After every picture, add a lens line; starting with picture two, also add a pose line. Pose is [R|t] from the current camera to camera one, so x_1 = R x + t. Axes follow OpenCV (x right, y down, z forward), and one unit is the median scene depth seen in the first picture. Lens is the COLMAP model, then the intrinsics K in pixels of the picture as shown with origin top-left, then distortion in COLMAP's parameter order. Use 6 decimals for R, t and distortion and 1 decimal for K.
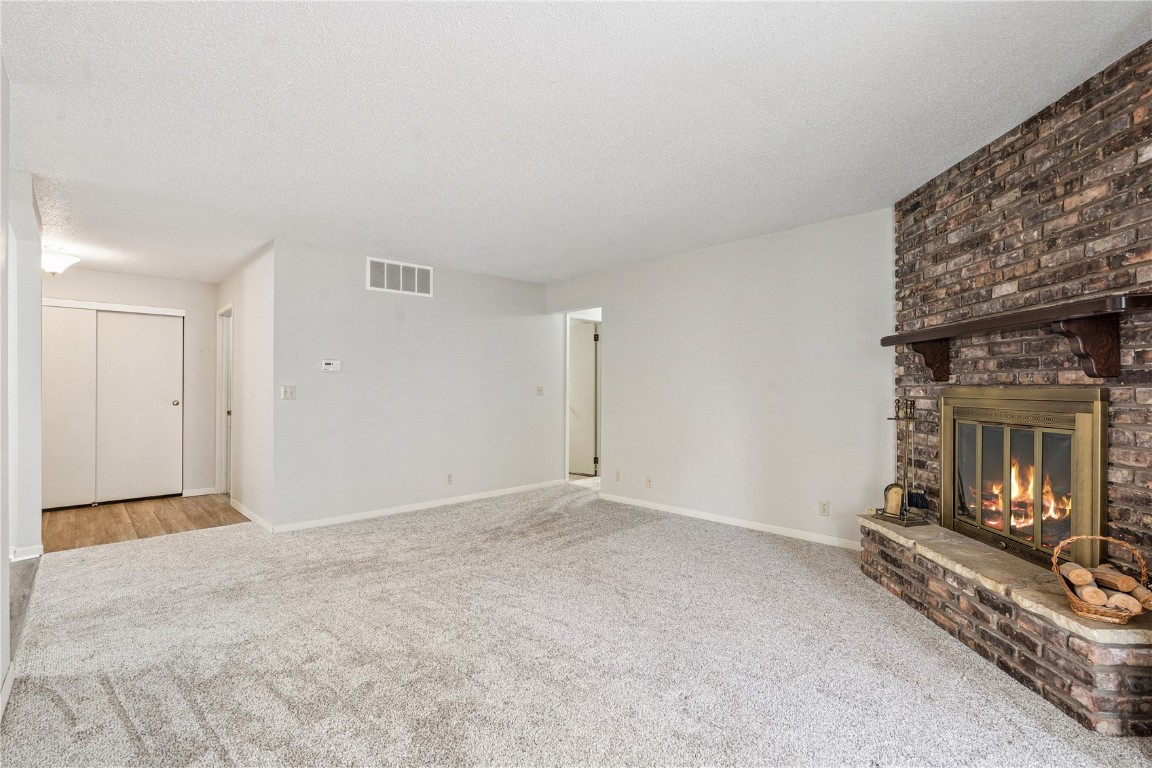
lens RADIAL K [[520.3, 0, 577.5], [0, 520.3, 385.6], [0, 0, 1]] dist [-0.003142, 0.000434]
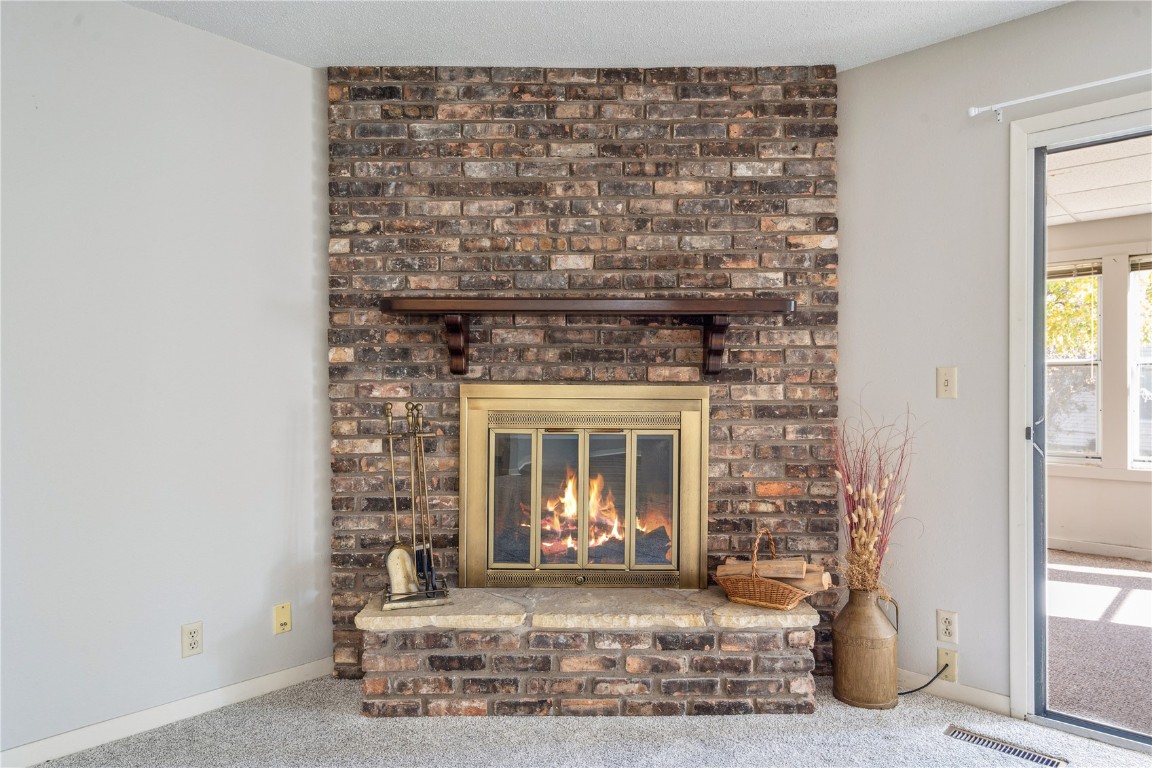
lens RADIAL K [[738.2, 0, 575.2], [0, 738.2, 386.0], [0, 0, 1]] dist [0.002755, 0.002822]
pose [[-0.053485, -0.002611, 0.998565, -0.336062], [-0.008858, 0.999958, 0.002140, 0.004309], [-0.998529, -0.008731, -0.053506, 1.111799]]
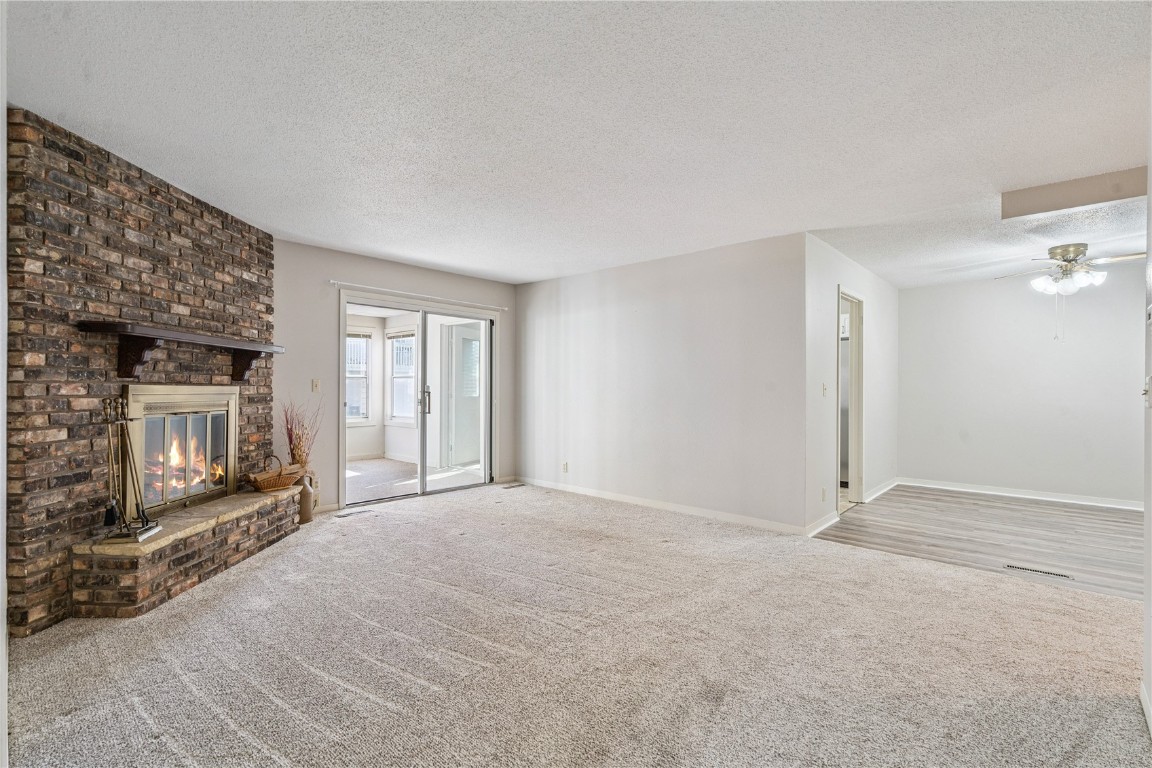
lens RADIAL K [[520.3, 0, 572.6], [0, 520.3, 385.8], [0, 0, 1]] dist [-0.003142, 0.000434]
pose [[-0.998012, -0.010058, -0.062224, -0.082972], [-0.009231, 0.999865, -0.013572, 0.014523], [0.062352, -0.012971, -0.997970, 2.485276]]
